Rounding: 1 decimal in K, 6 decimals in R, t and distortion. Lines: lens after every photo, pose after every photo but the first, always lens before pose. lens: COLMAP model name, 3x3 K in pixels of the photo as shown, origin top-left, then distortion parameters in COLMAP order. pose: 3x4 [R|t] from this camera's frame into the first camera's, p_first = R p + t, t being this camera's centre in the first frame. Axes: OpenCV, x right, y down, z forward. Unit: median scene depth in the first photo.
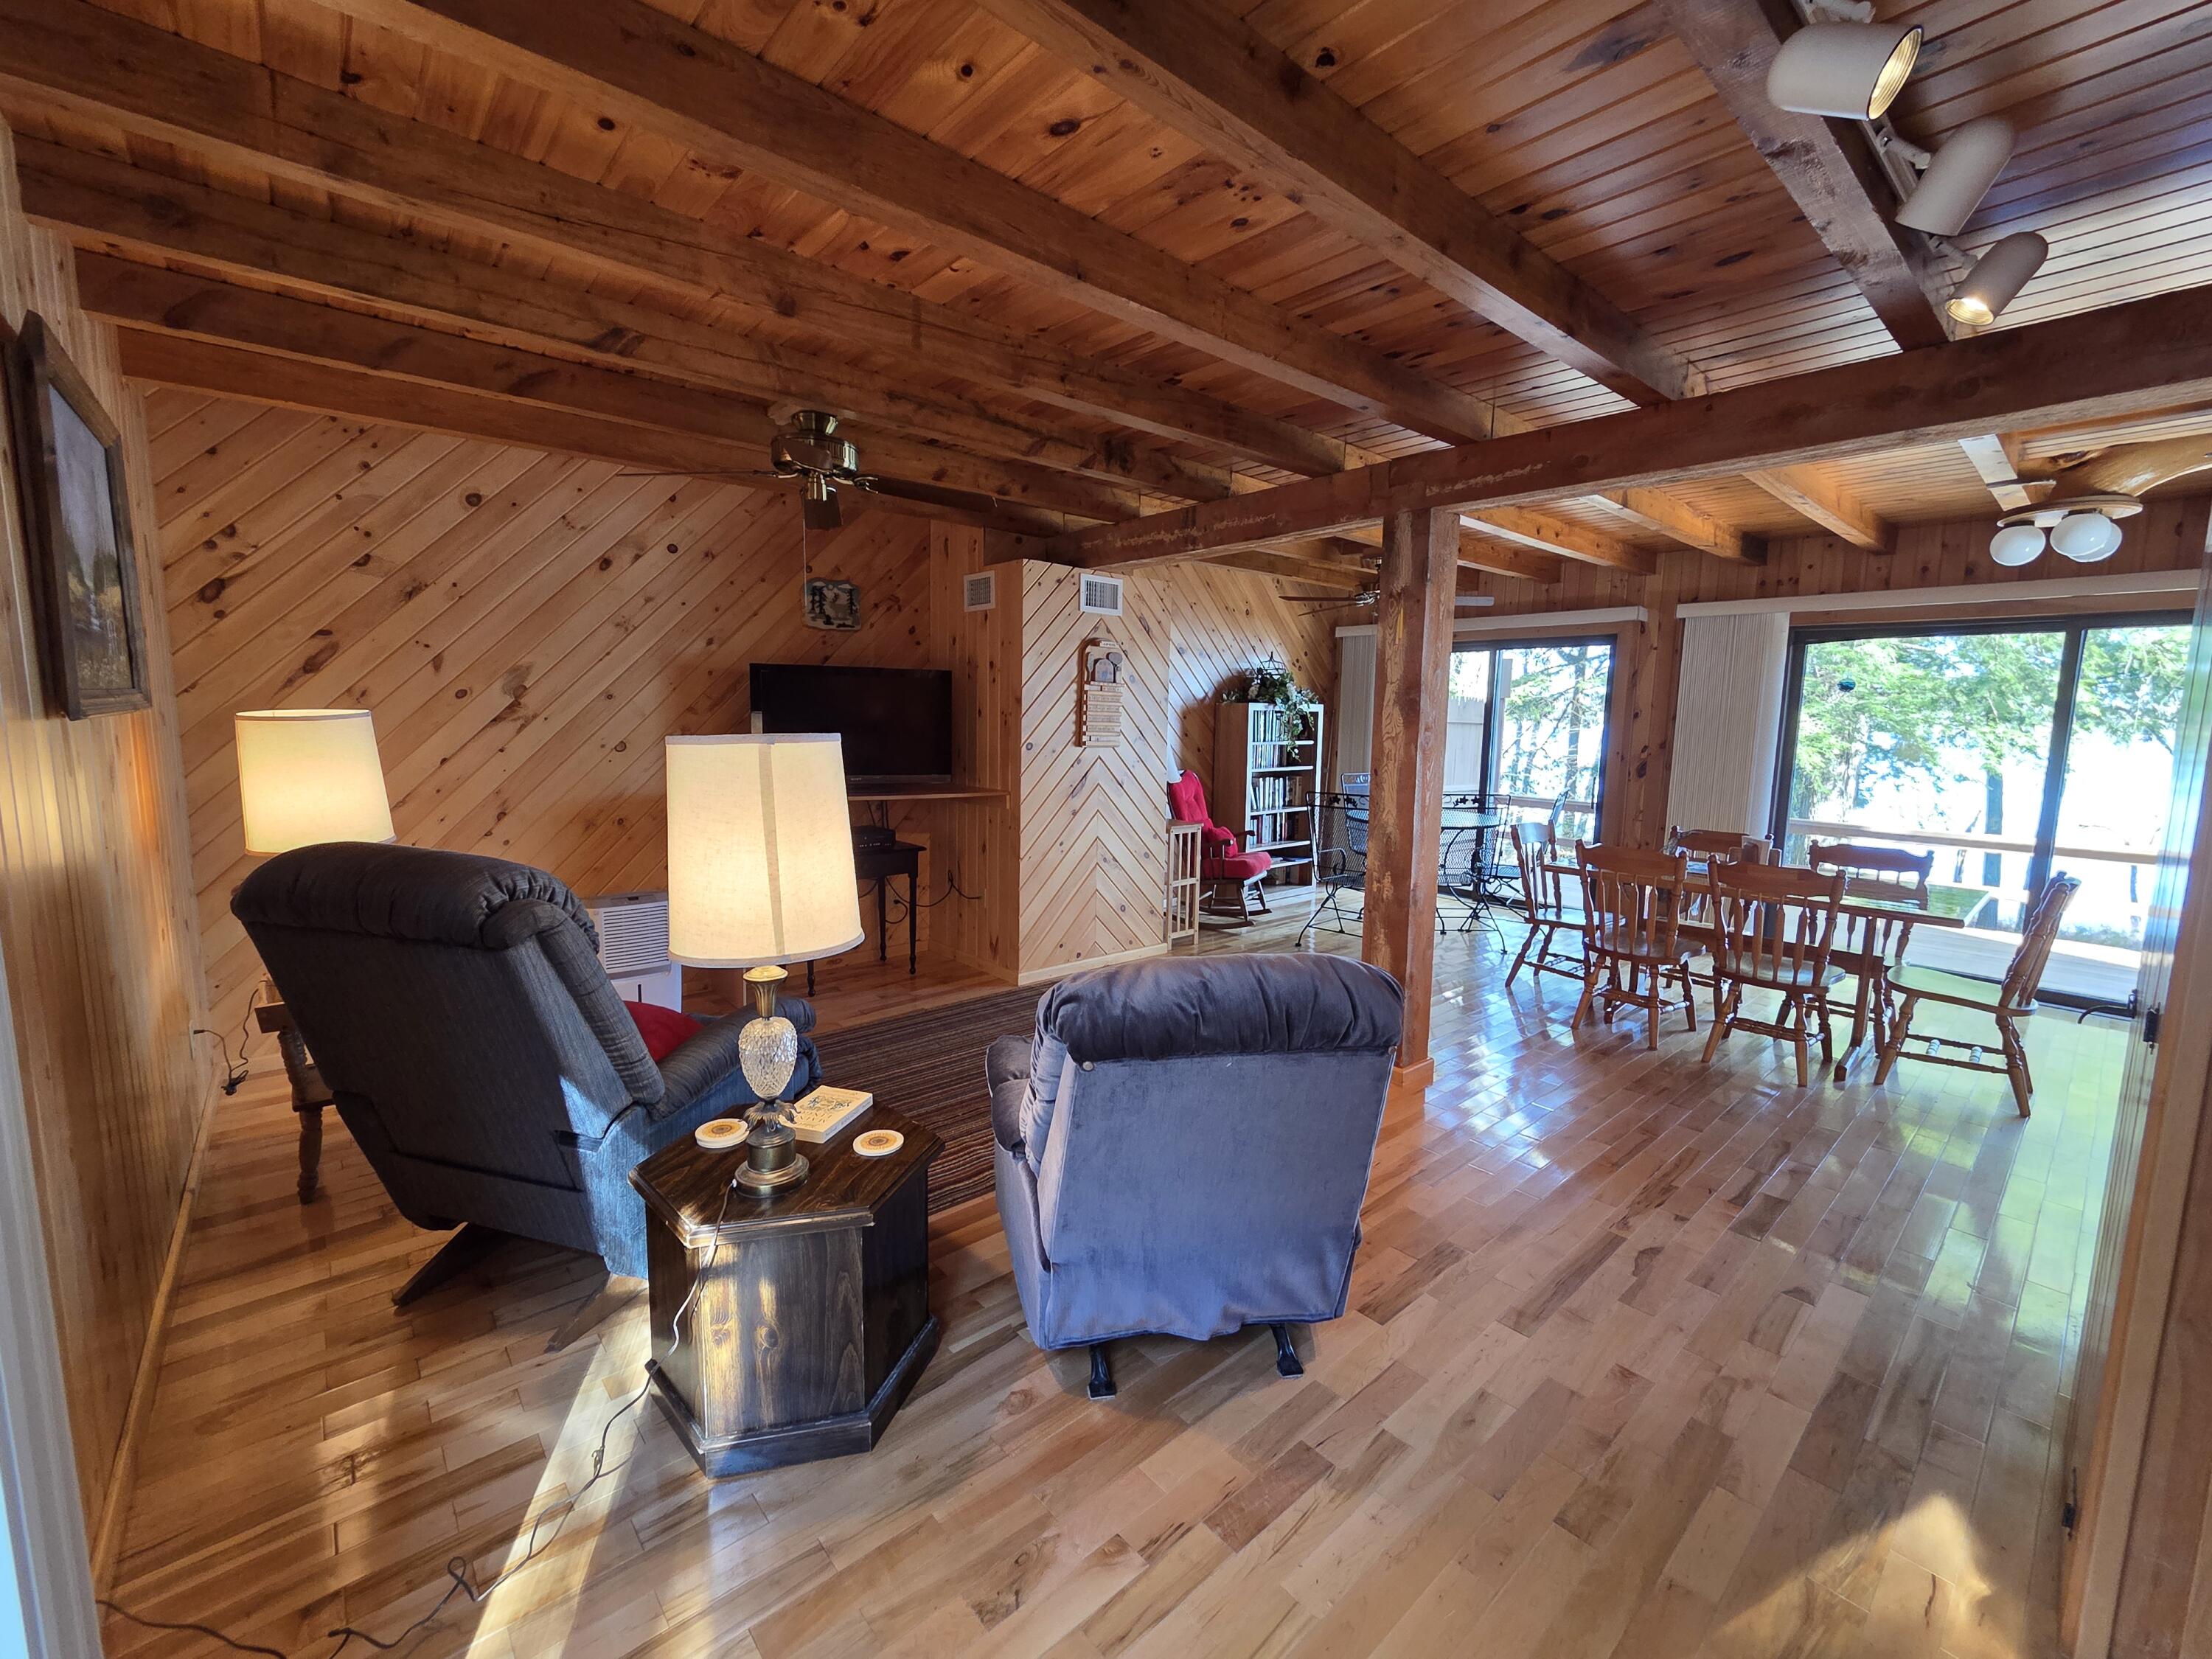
lens RADIAL K [[915.0, 0, 1100.5], [0, 915.0, 820.1], [0, 0, 1]] dist [-0.001625, 0.000330]
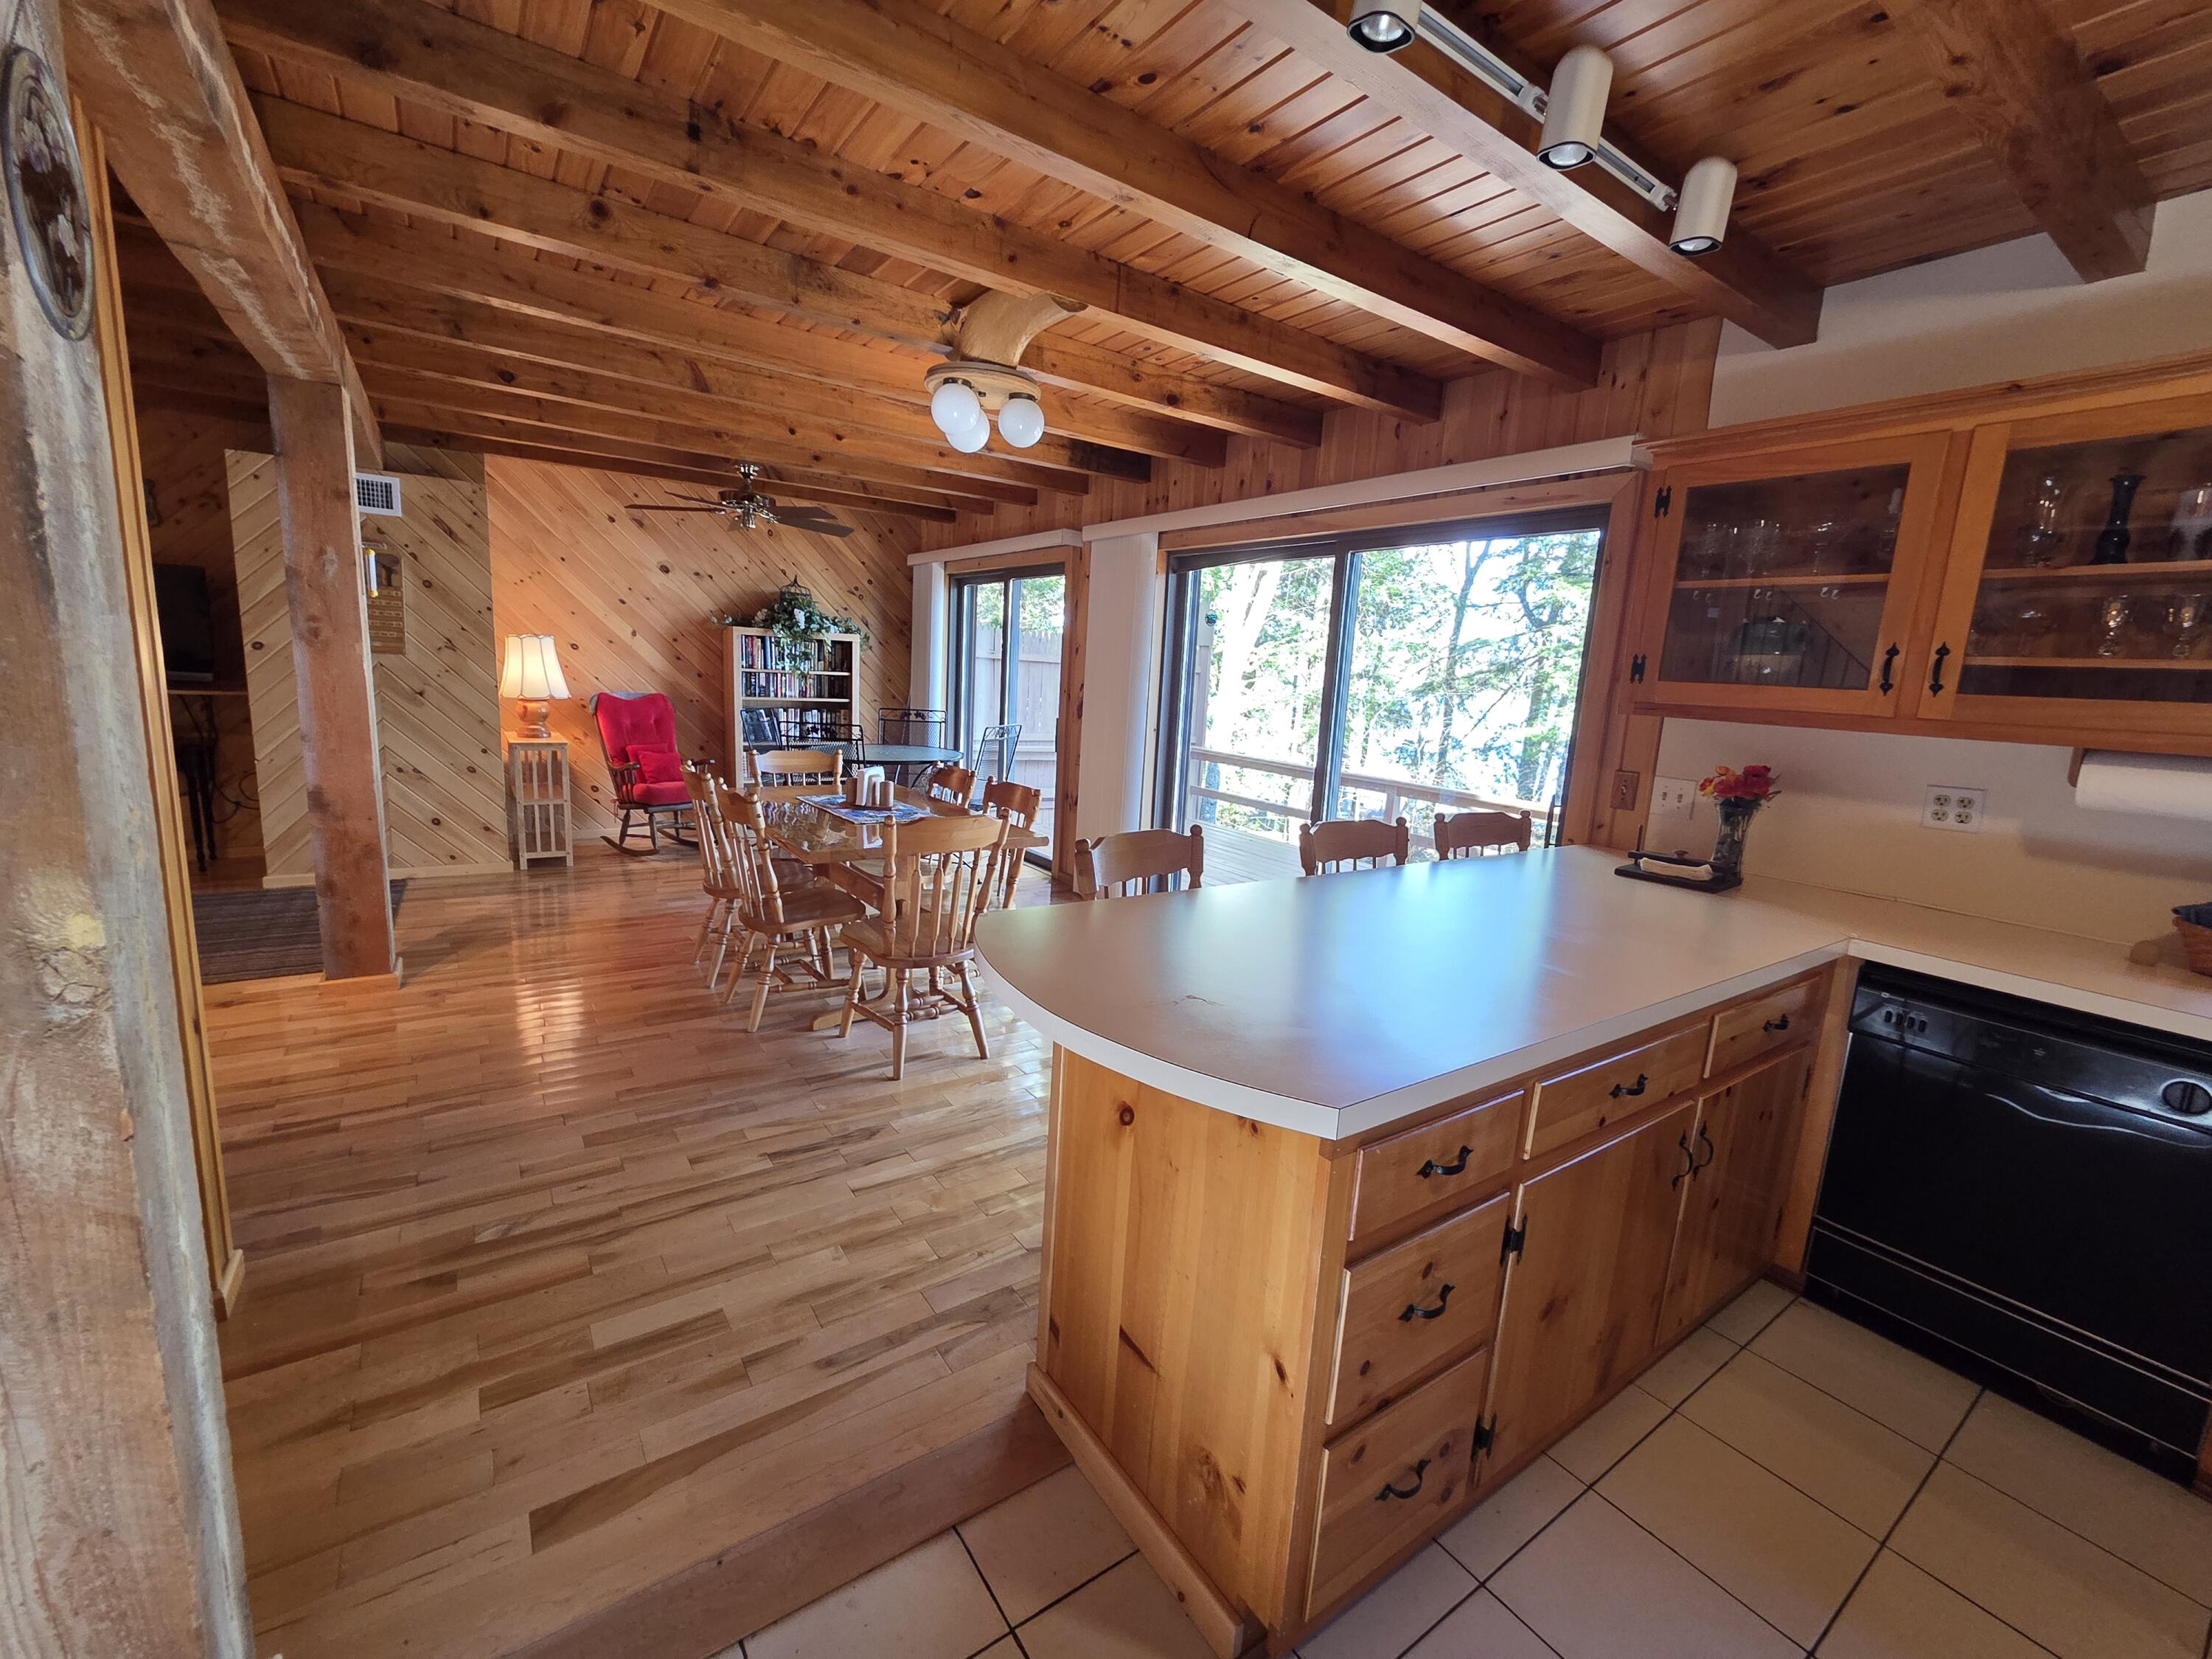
lens RADIAL K [[915.0, 0, 1100.5], [0, 915.0, 820.1], [0, 0, 1]] dist [-0.001625, 0.000330]
pose [[0.993888, 0.054819, -0.095816, 0.767357], [-0.050317, 0.997541, 0.048789, 0.010426], [0.098255, -0.043670, 0.994203, 0.088475]]
